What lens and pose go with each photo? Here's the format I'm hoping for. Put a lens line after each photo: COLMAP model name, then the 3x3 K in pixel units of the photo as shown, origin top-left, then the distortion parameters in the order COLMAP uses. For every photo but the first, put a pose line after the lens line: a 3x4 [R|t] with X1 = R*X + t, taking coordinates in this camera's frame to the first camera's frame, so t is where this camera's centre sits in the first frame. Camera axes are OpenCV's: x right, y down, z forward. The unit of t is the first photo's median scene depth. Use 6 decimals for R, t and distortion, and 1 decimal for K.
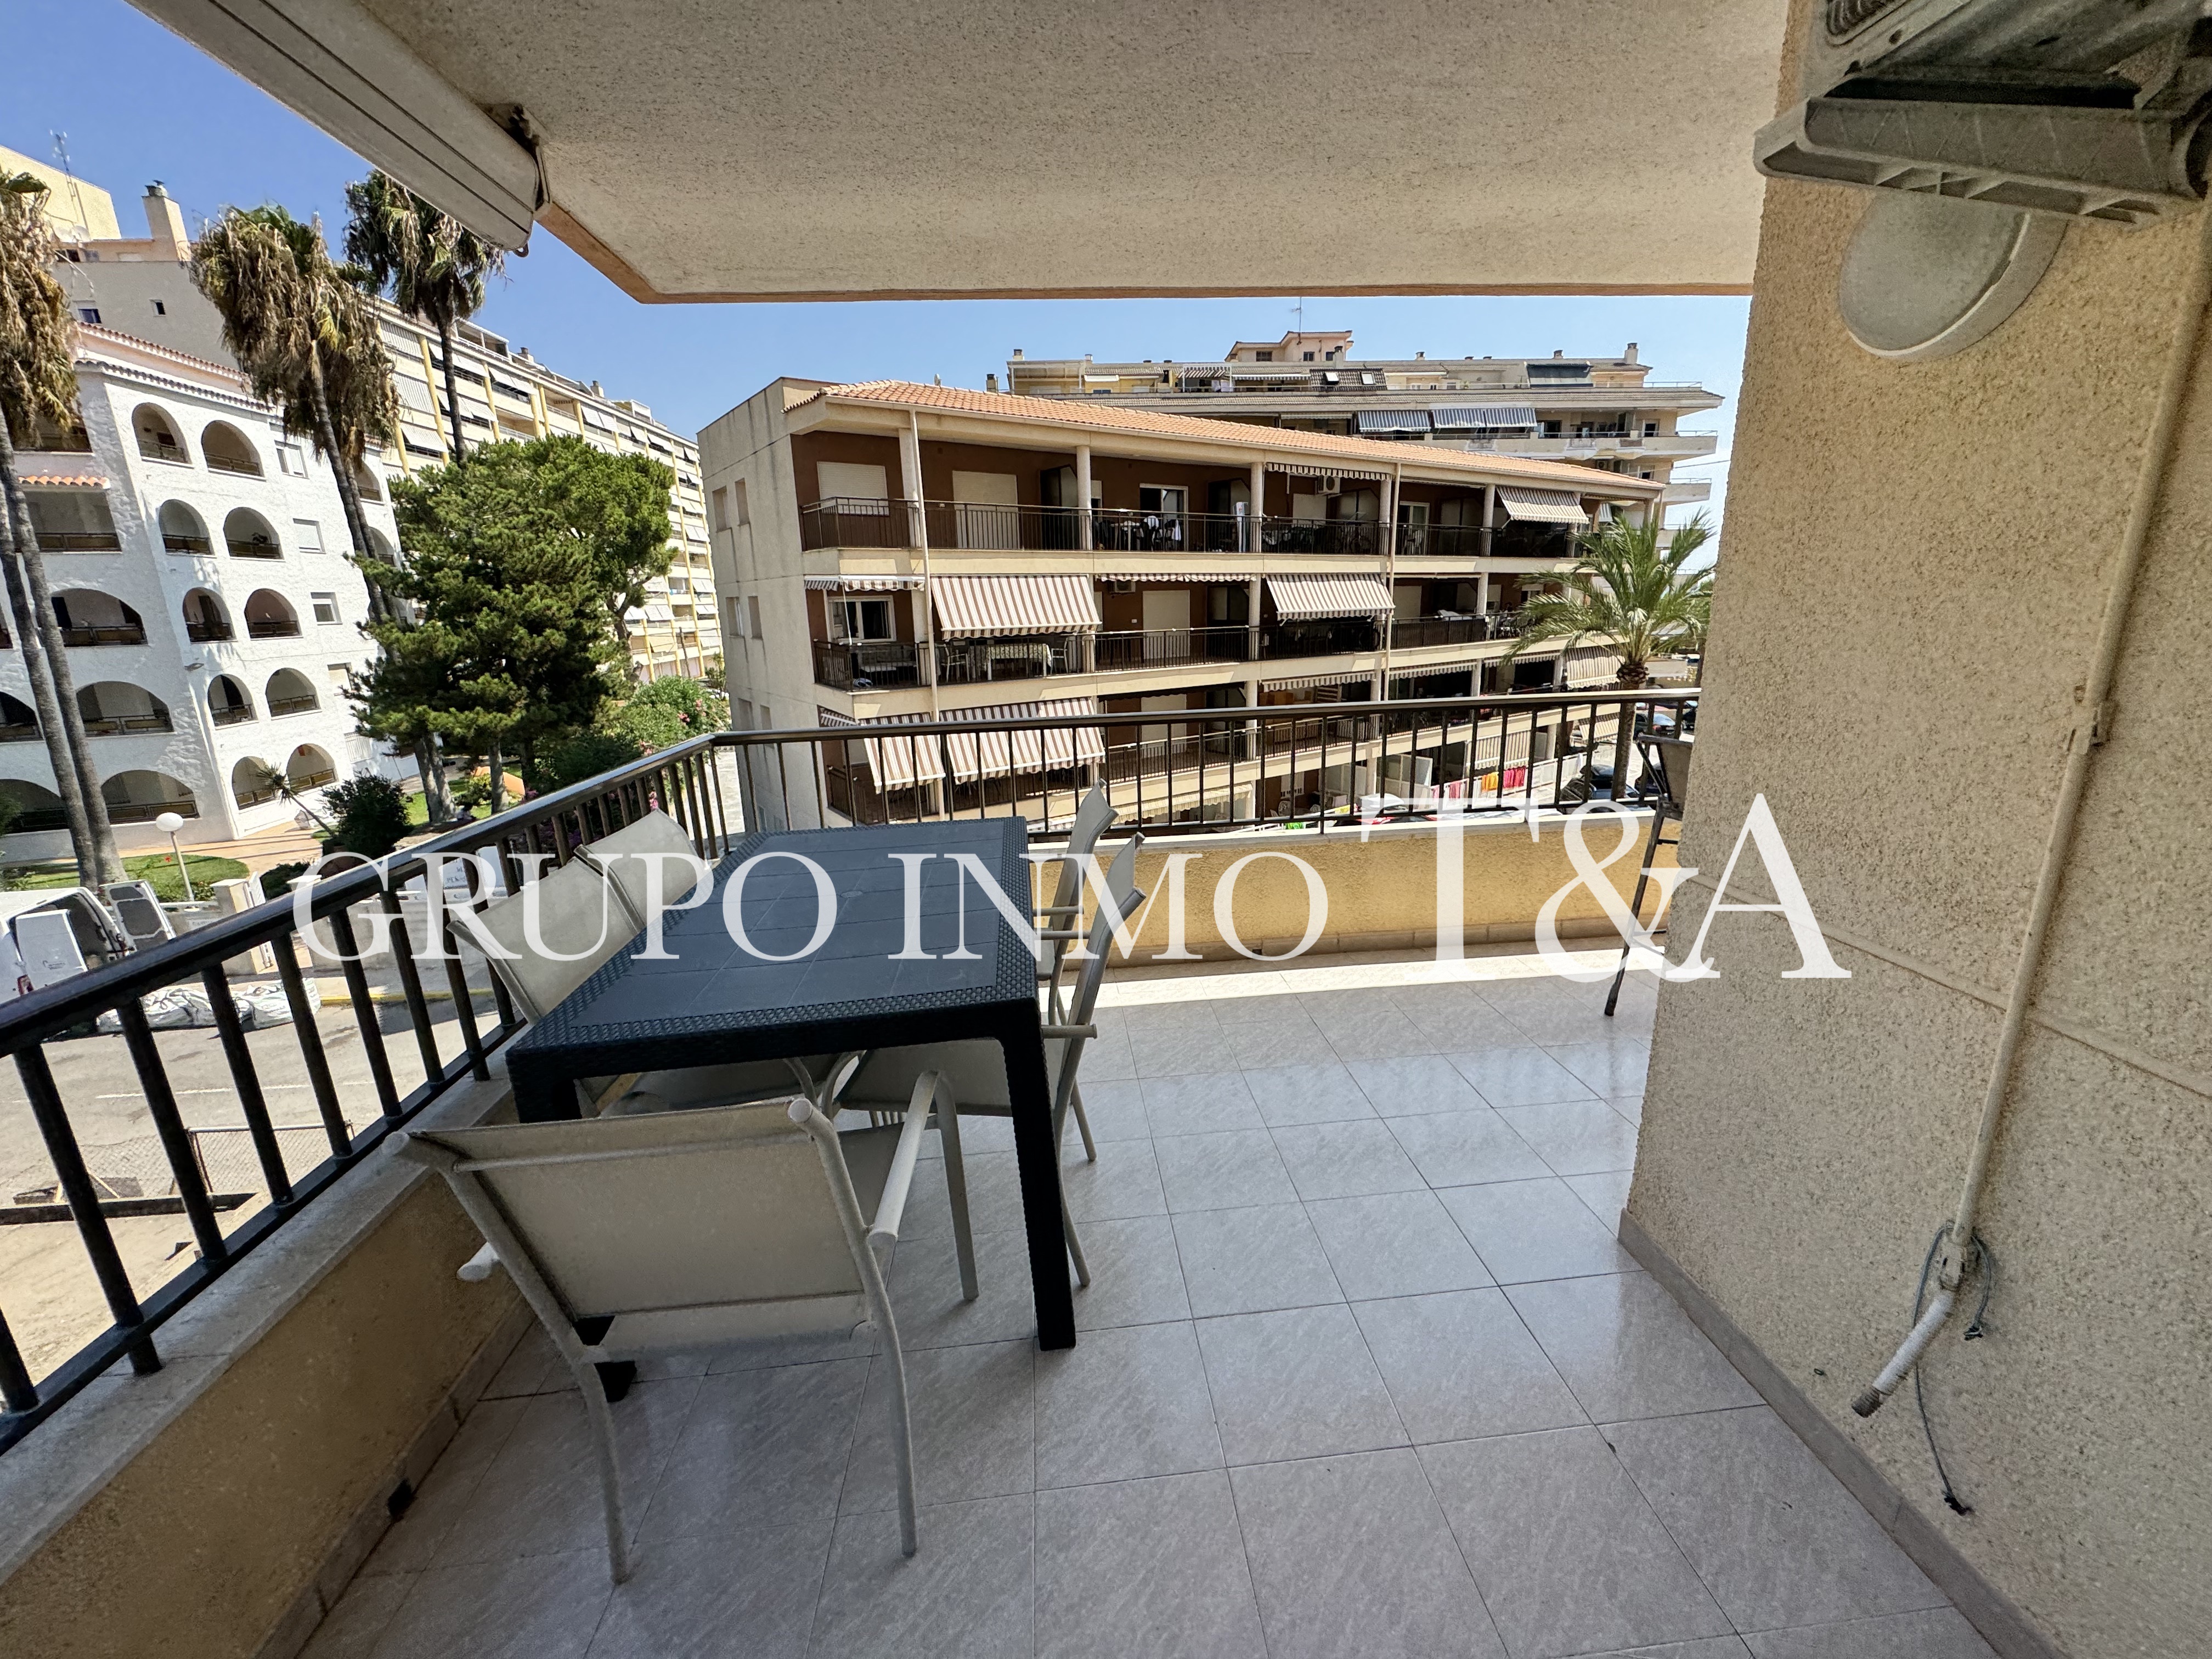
lens RADIAL K [[883.2, 0, 1105.0], [0, 883.2, 820.7], [0, 0, 1]] dist [-0.002962, 0.000308]
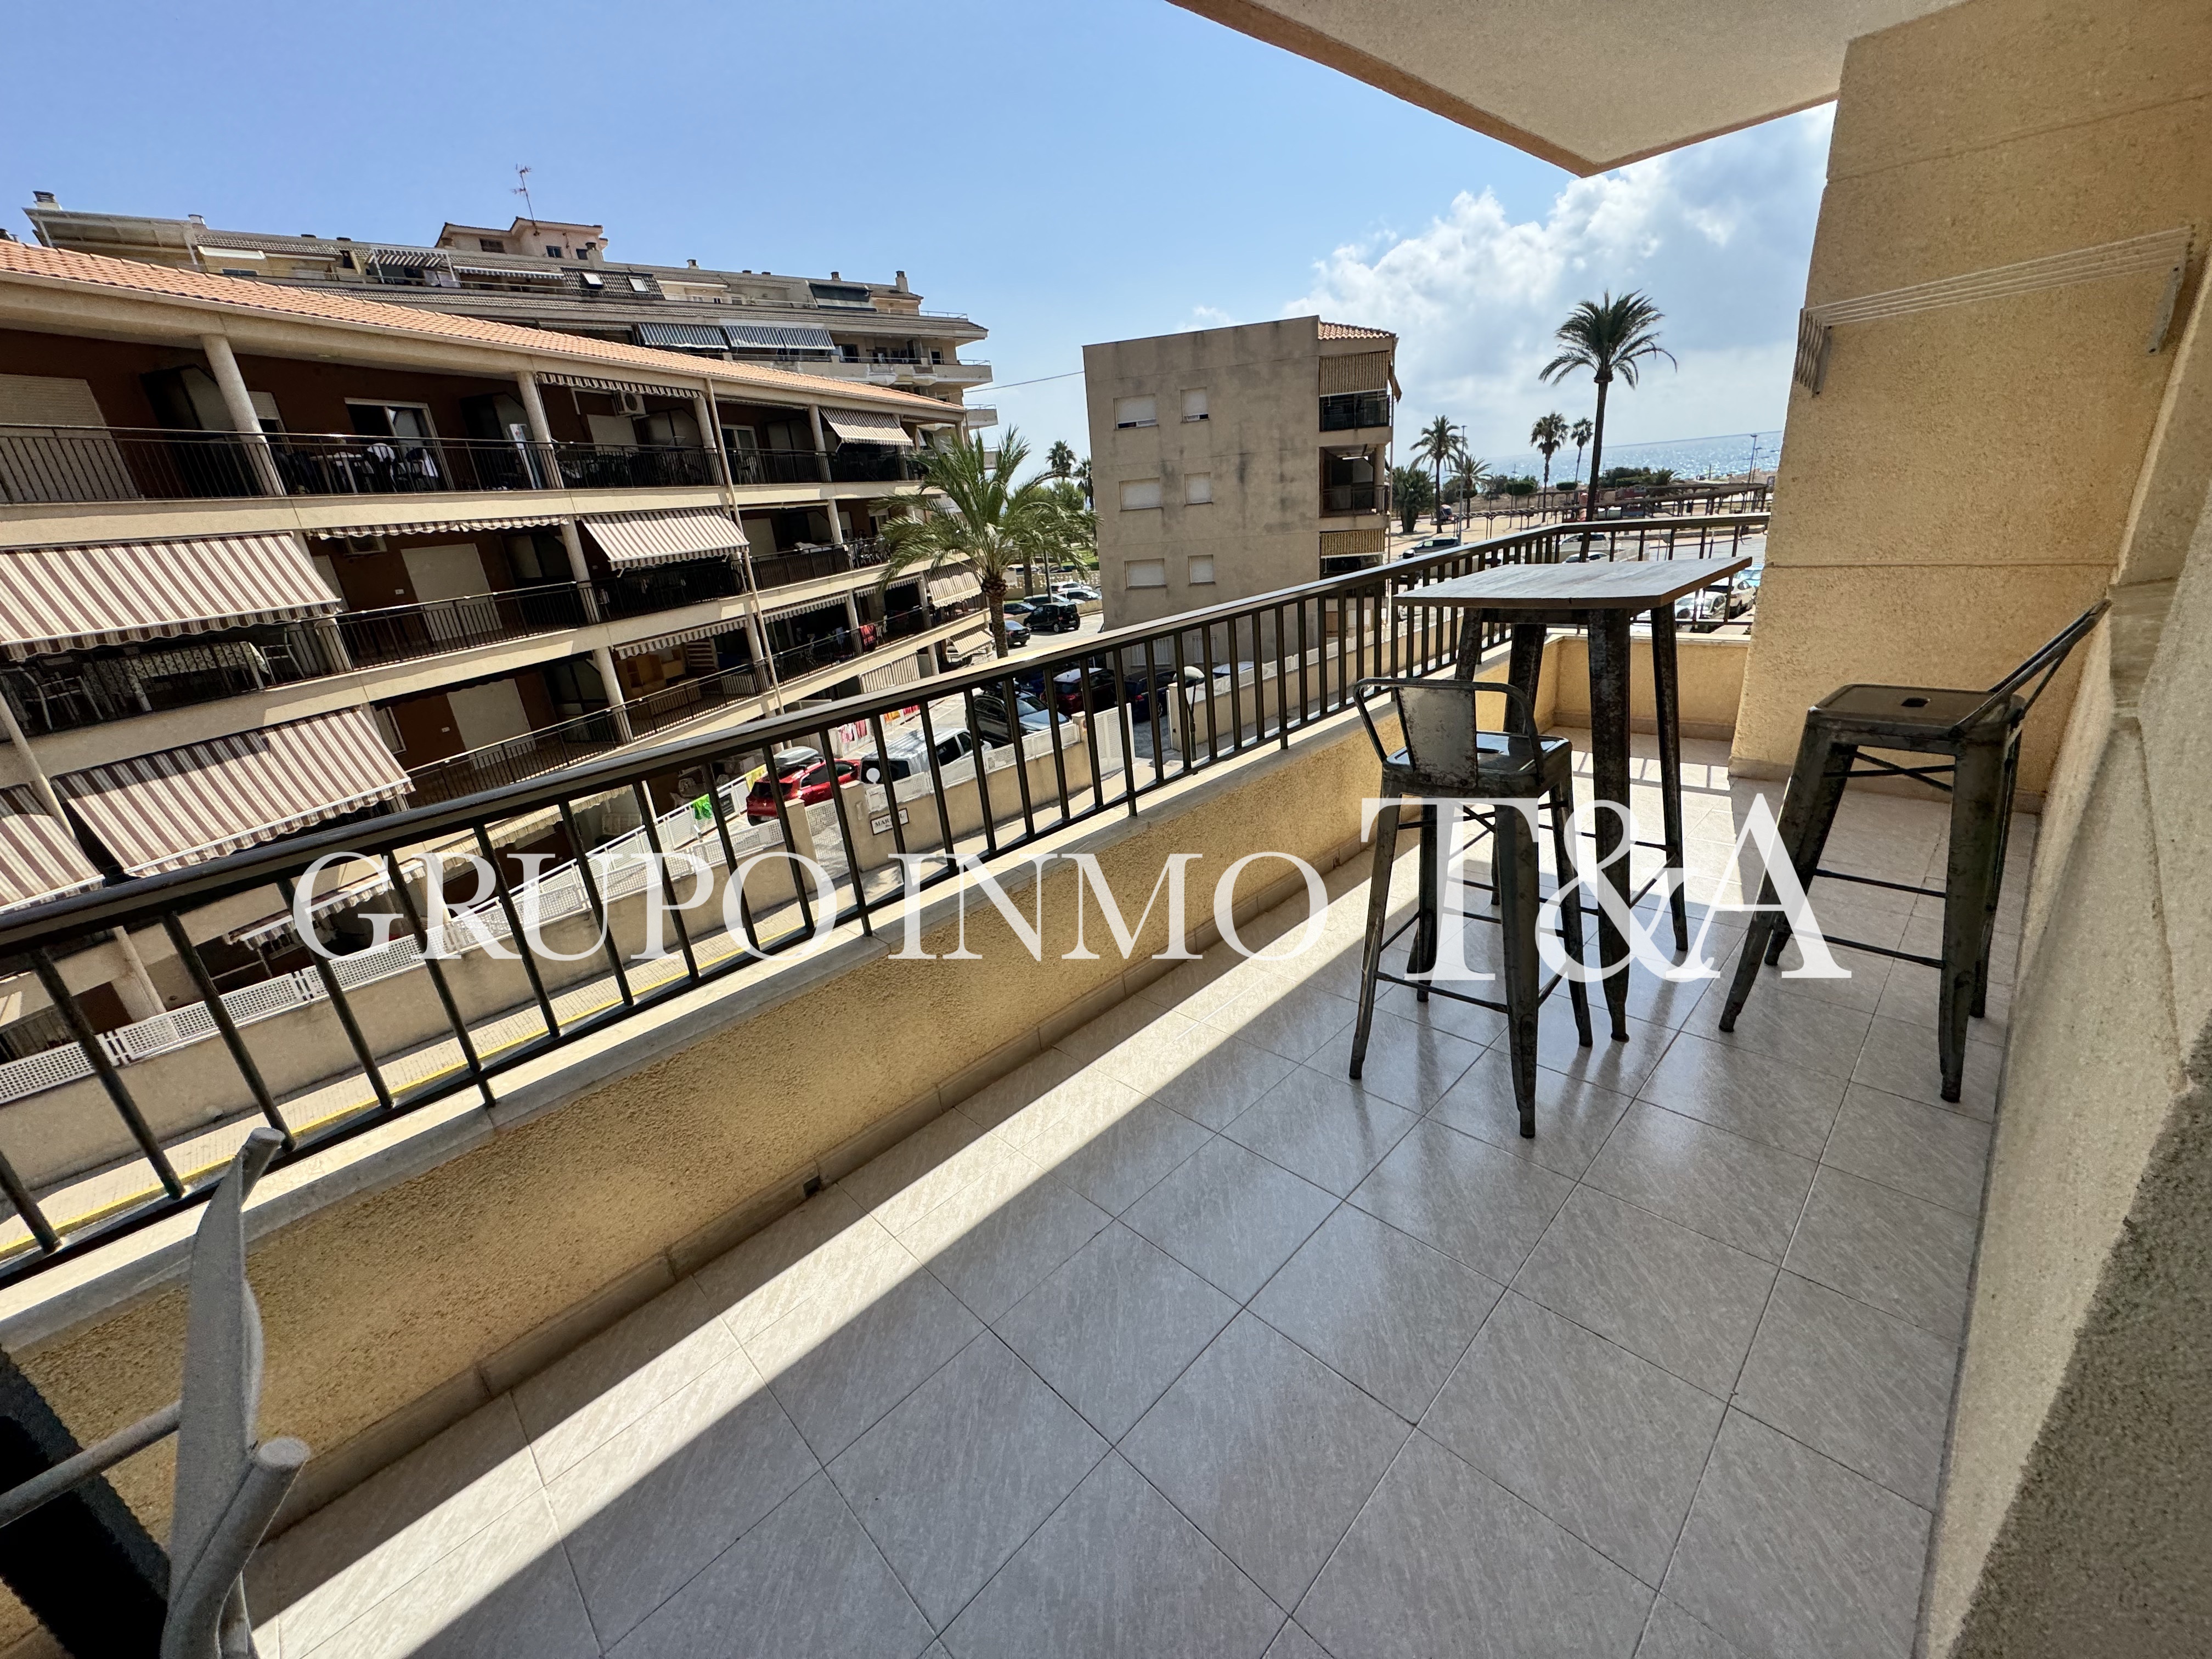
lens RADIAL K [[883.2, 0, 1104.1], [0, 883.2, 823.2], [0, 0, 1]] dist [-0.002962, 0.000308]
pose [[0.770274, -0.267216, 0.579028, 0.008044], [0.226441, 0.963415, 0.143376, -0.012667], [-0.596157, 0.020676, 0.802602, 0.062971]]
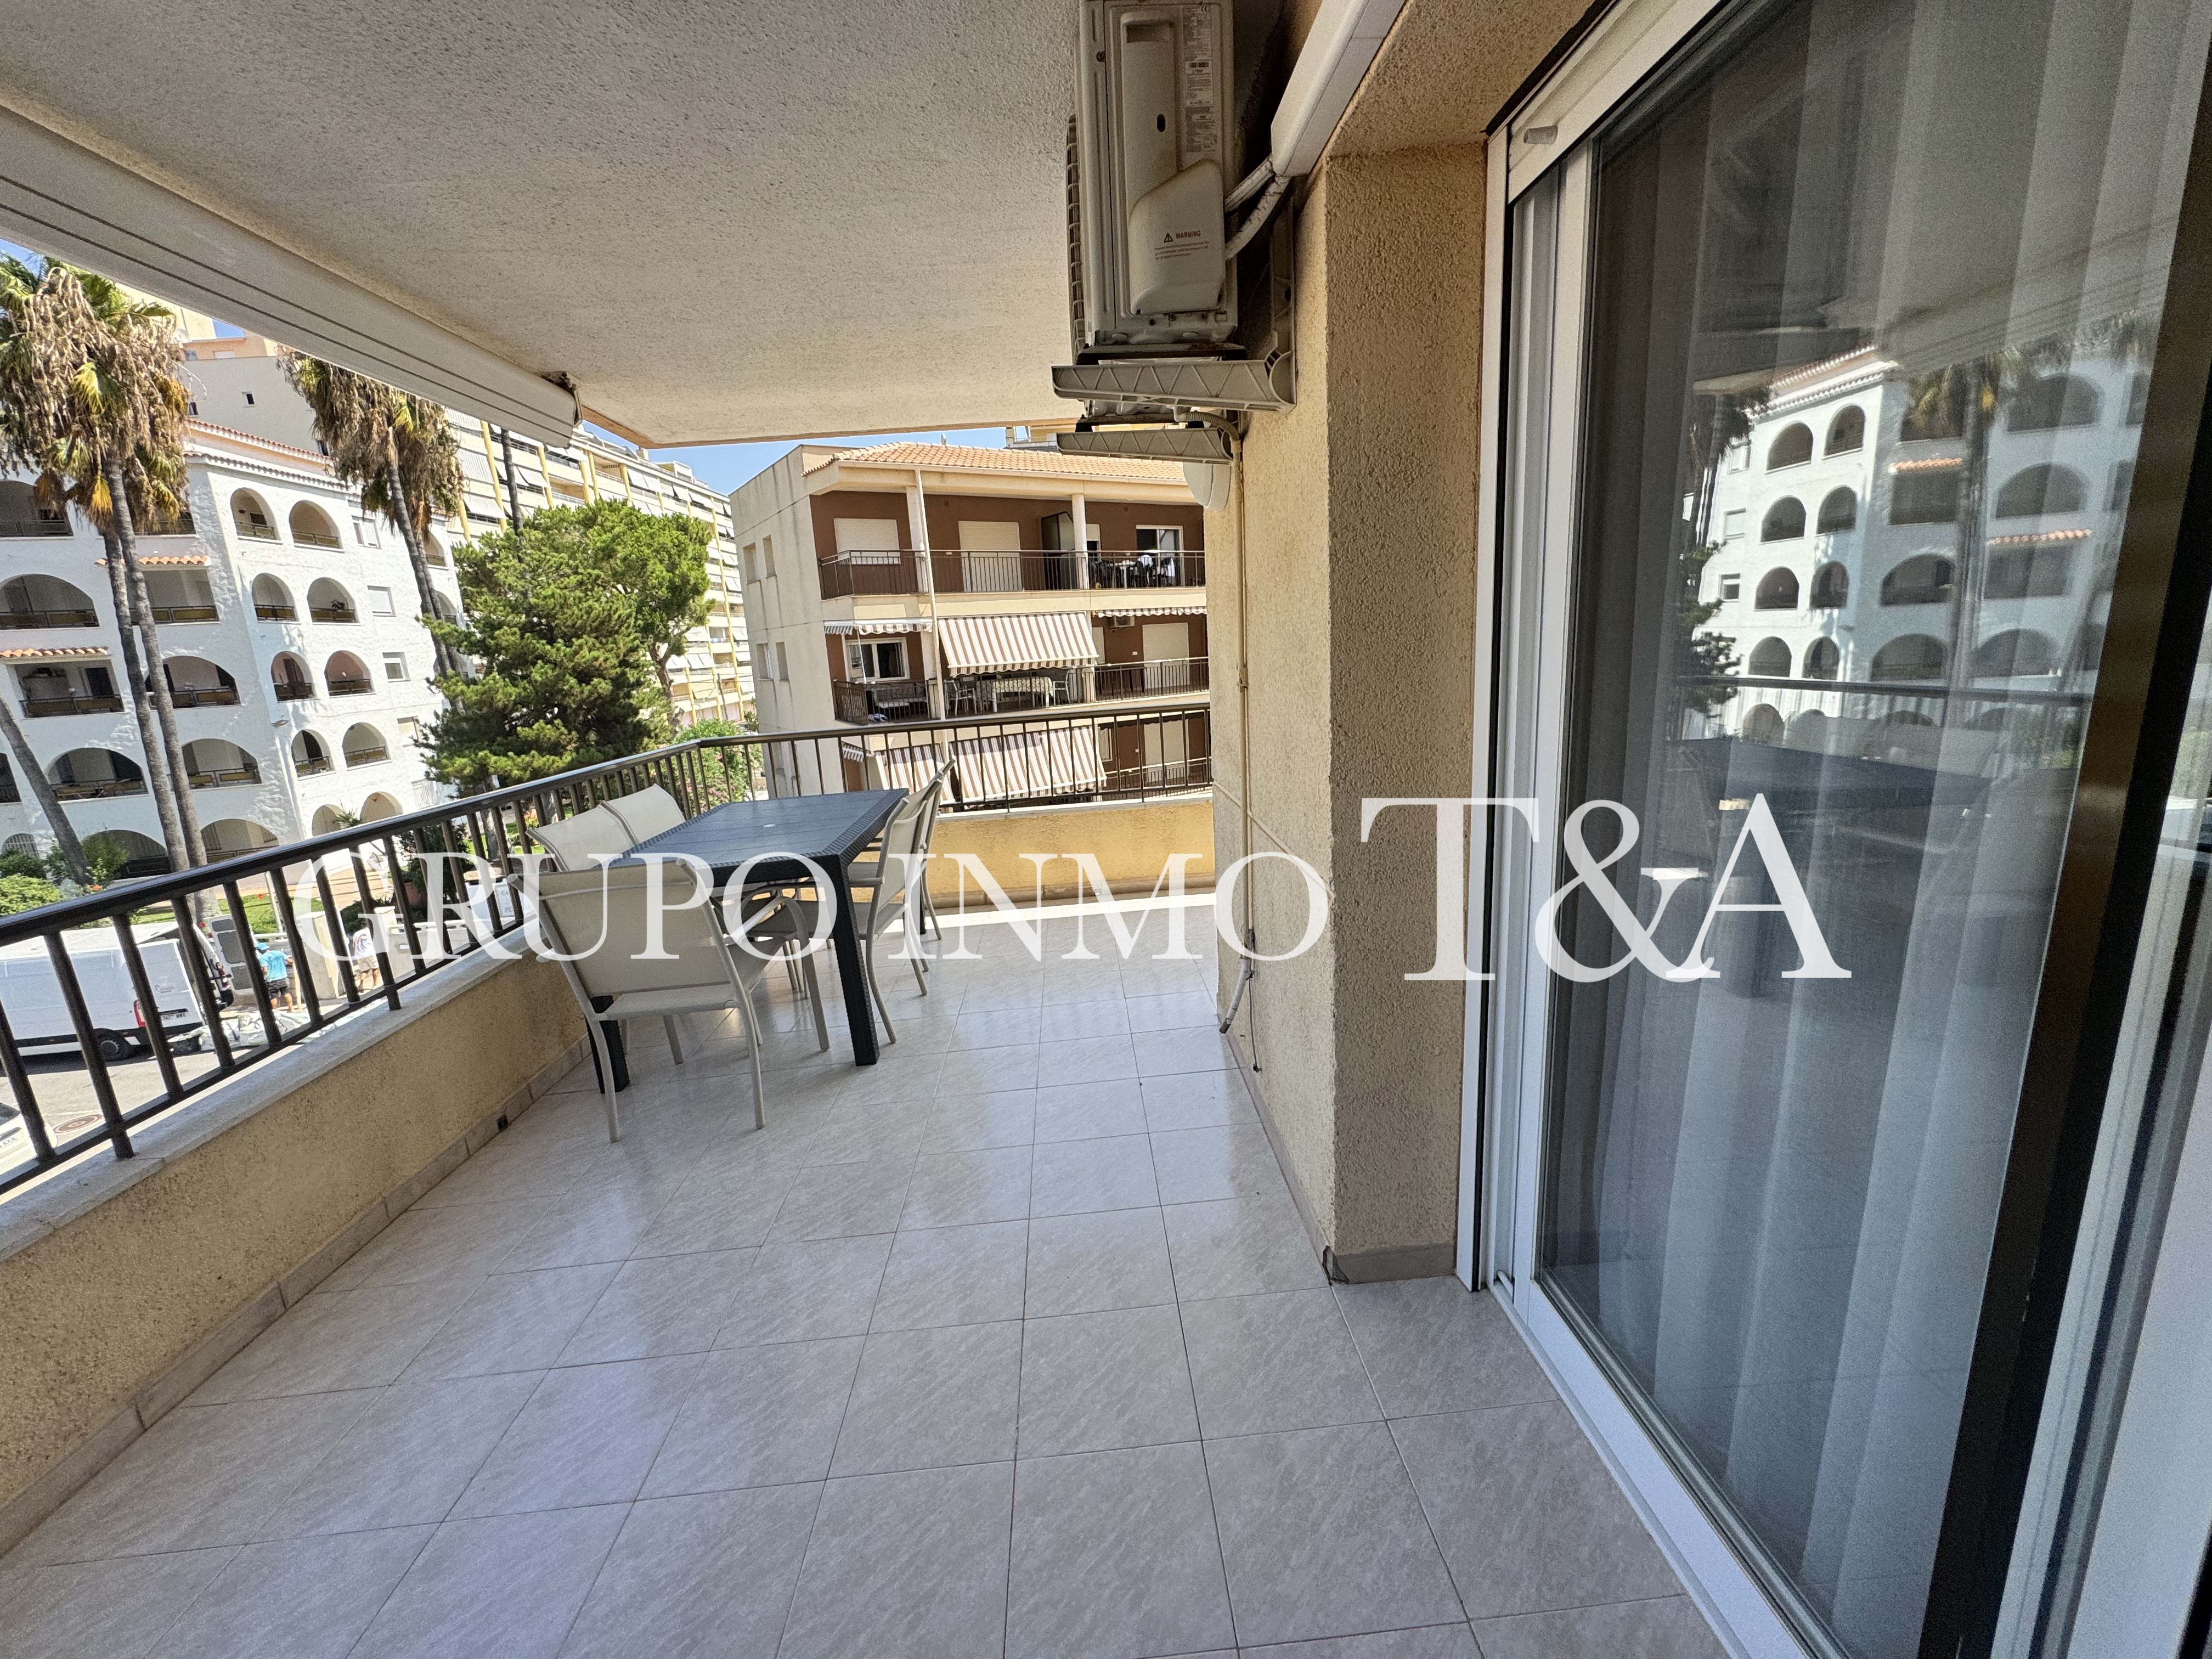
lens RADIAL K [[883.2, 0, 1103.1], [0, 883.2, 820.0], [0, 0, 1]] dist [-0.002962, 0.000308]
pose [[0.998772, -0.025227, -0.042650, 0.032517], [0.023580, 0.998973, -0.038700, 0.012695], [0.043582, 0.037646, 0.998340, -0.047788]]
